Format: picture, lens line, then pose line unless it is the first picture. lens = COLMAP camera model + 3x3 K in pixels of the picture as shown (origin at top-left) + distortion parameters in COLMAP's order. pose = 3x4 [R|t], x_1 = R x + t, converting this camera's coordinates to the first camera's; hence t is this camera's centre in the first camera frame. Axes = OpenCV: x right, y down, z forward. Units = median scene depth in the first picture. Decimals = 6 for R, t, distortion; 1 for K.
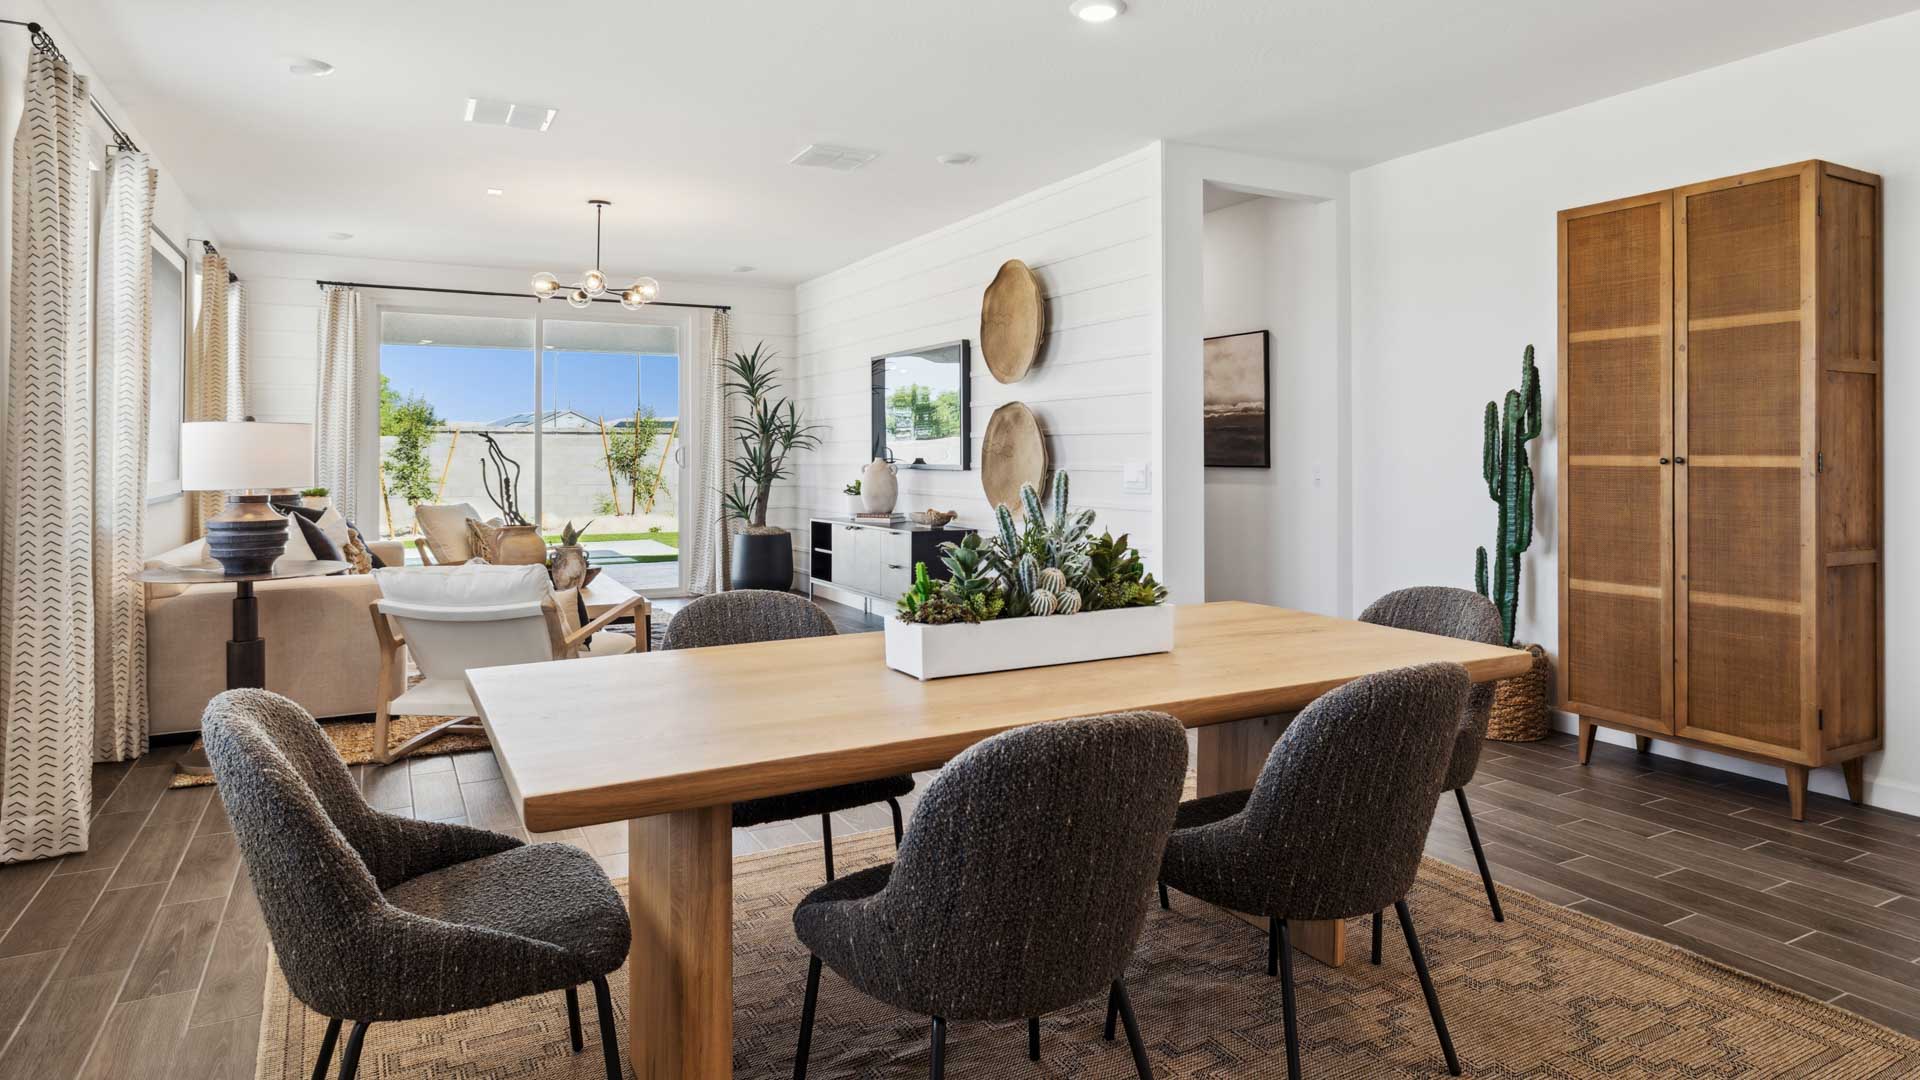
lens RADIAL K [[1070.2, 0, 962.5], [0, 1070.2, 535.9], [0, 0, 1]] dist [-0.003250, 0.000460]
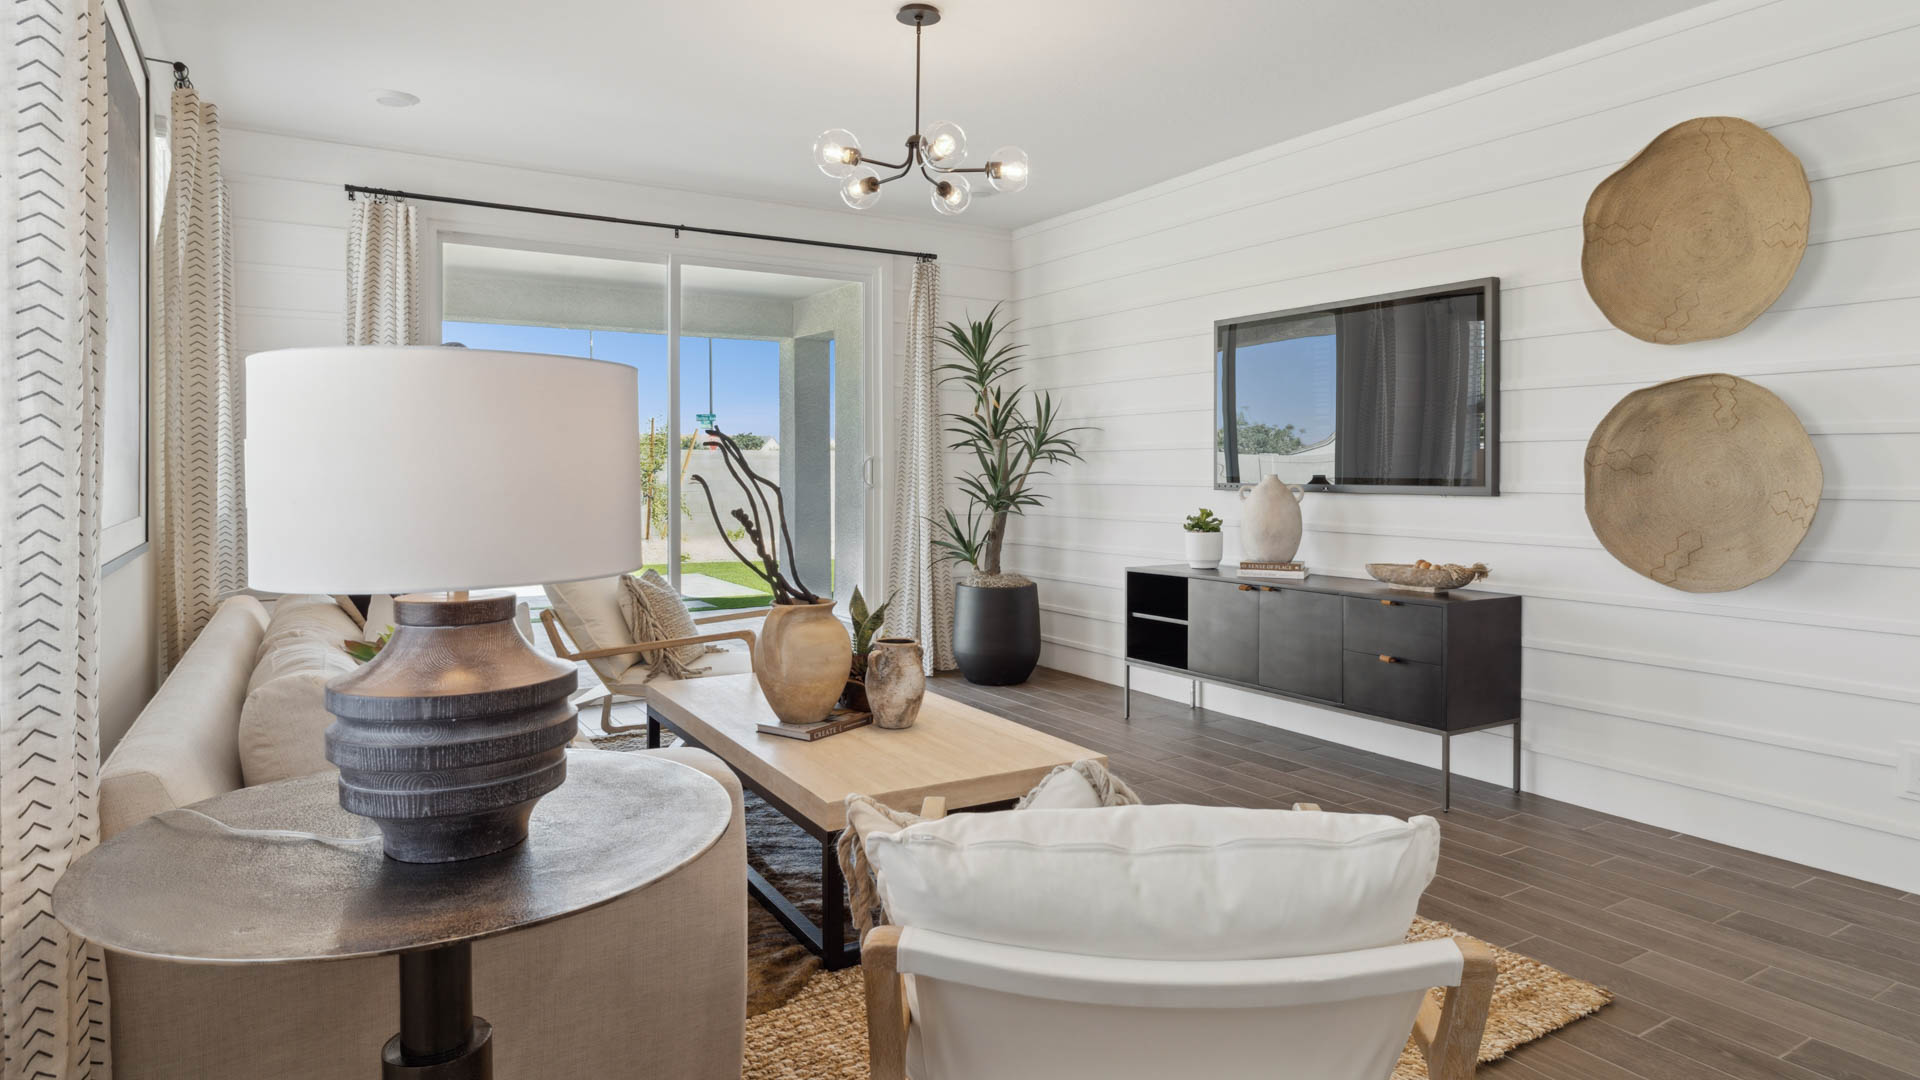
lens RADIAL K [[1073.0, 0, 955.9], [0, 1073.0, 553.7], [0, 0, 1]] dist [-0.000979, -0.001409]
pose [[0.998389, -0.002512, 0.056686, -0.377411], [0.002349, 0.999993, 0.002945, -0.035642], [-0.056693, -0.002807, 0.998388, 0.474095]]
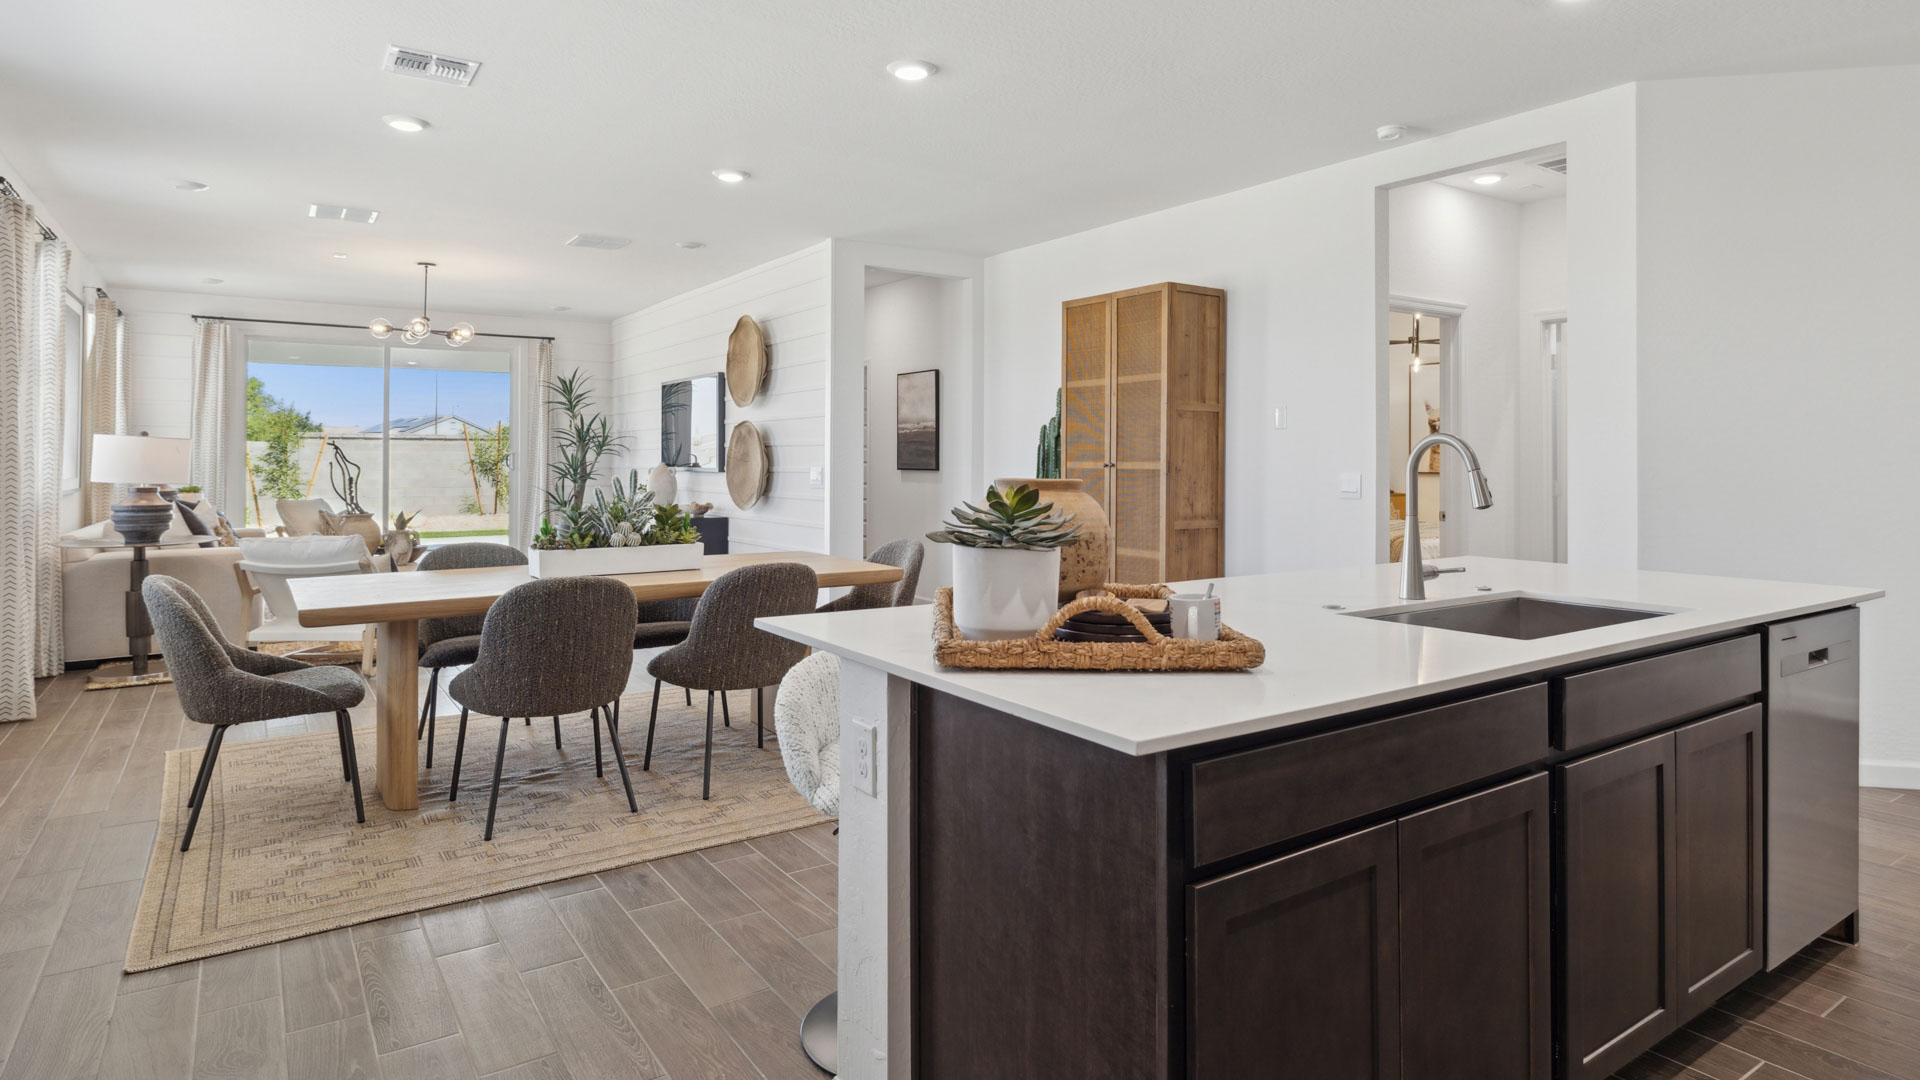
lens RADIAL K [[1037.0, 0, 957.7], [0, 1037.0, 526.3], [0, 0, 1]] dist [-0.002211, -0.001631]
pose [[0.995188, -0.003157, 0.097936, 0.190429], [0.004377, 0.999915, -0.012253, 0.024799], [-0.097889, 0.012623, 0.995117, -0.329159]]
